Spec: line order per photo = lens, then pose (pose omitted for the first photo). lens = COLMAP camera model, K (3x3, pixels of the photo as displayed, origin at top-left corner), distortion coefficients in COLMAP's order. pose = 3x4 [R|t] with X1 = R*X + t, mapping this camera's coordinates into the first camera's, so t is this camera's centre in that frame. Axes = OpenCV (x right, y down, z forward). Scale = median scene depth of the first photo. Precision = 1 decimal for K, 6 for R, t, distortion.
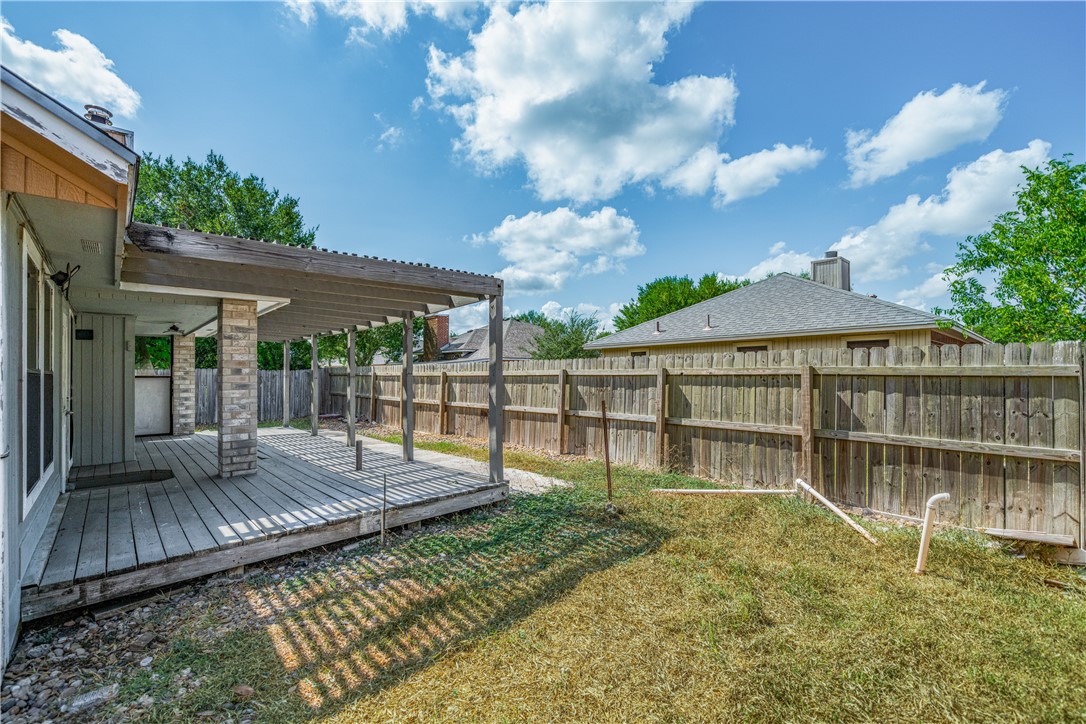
lens RADIAL K [[466.6, 0, 546.3], [0, 466.6, 371.6], [0, 0, 1]] dist [-0.002104, 0.000142]
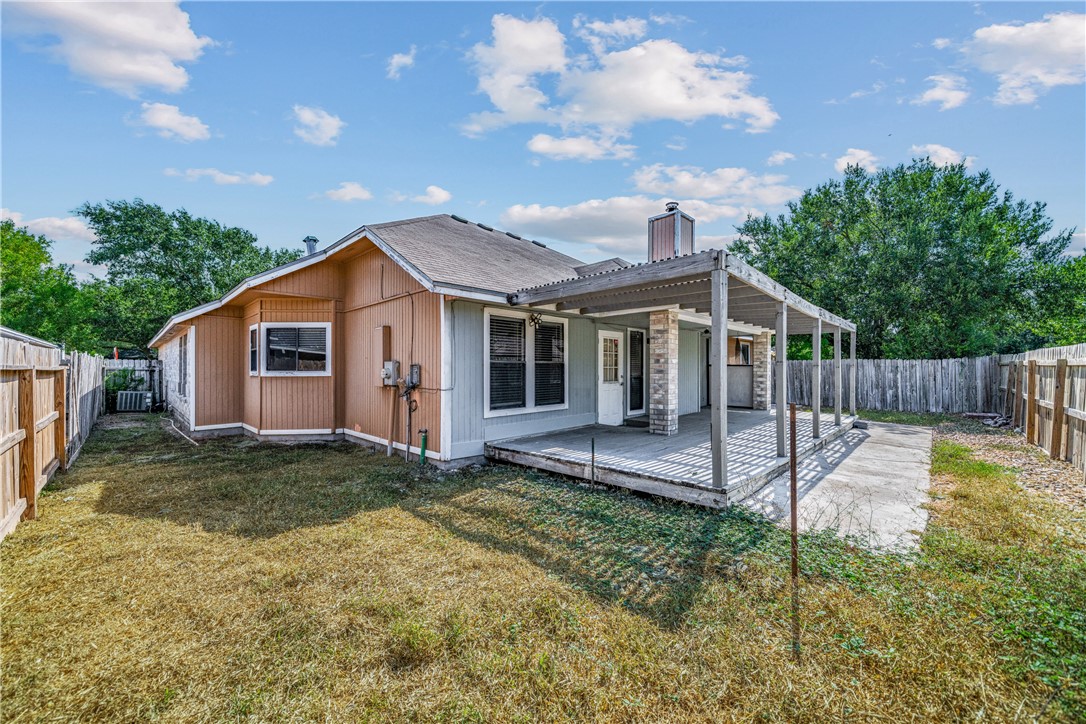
lens RADIAL K [[406.5, 0, 547.5], [0, 406.5, 363.4], [0, 0, 1]] dist [-0.000199, -0.000156]
pose [[0.051177, -0.003606, -0.998683, 0.573517], [0.005600, 0.999979, -0.003324, 0.009335], [0.998674, -0.005423, 0.051196, 0.592792]]
